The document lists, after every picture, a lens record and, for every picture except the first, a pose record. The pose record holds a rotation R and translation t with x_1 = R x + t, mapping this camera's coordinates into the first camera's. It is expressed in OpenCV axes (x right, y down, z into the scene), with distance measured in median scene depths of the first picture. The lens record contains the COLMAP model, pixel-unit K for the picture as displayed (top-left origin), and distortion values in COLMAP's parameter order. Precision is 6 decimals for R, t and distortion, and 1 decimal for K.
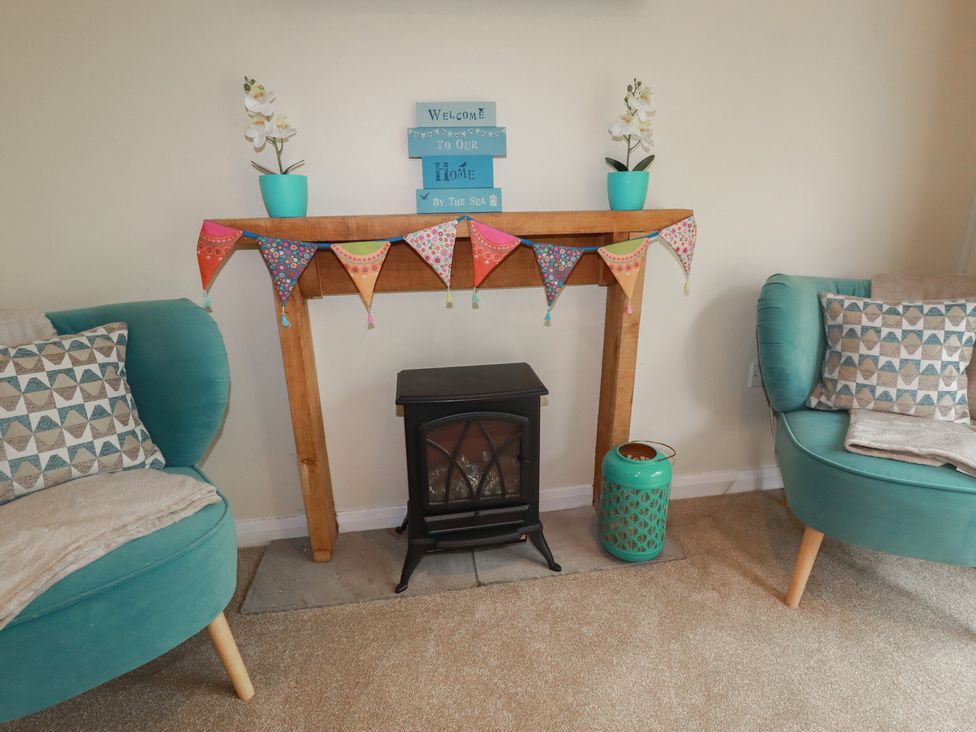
lens RADIAL K [[520.5, 0, 488.0], [0, 520.5, 366.0], [0, 0, 1]] dist [0.024087, -0.019716]
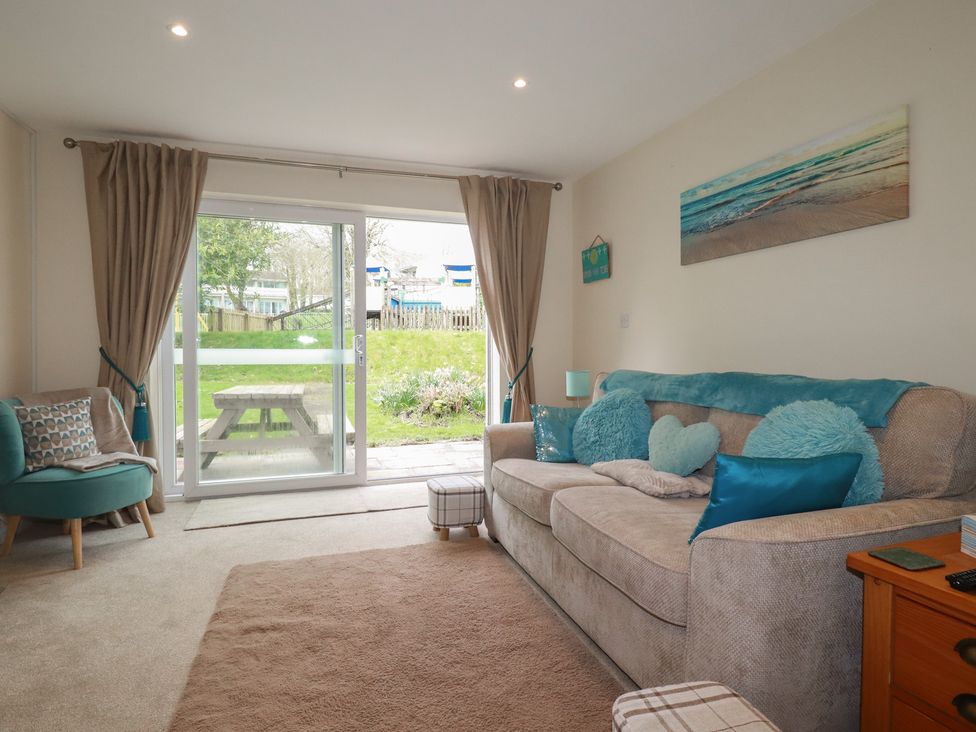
lens RADIAL K [[480.6, 0, 488.0], [0, 480.6, 366.0], [0, 0, 1]] dist [0.023769, -0.028187]
pose [[-0.176749, -0.032124, 0.983732, -1.256322], [0.289054, 0.953701, 0.083078, 0.057536], [-0.940855, 0.299035, -0.159280, -0.269162]]
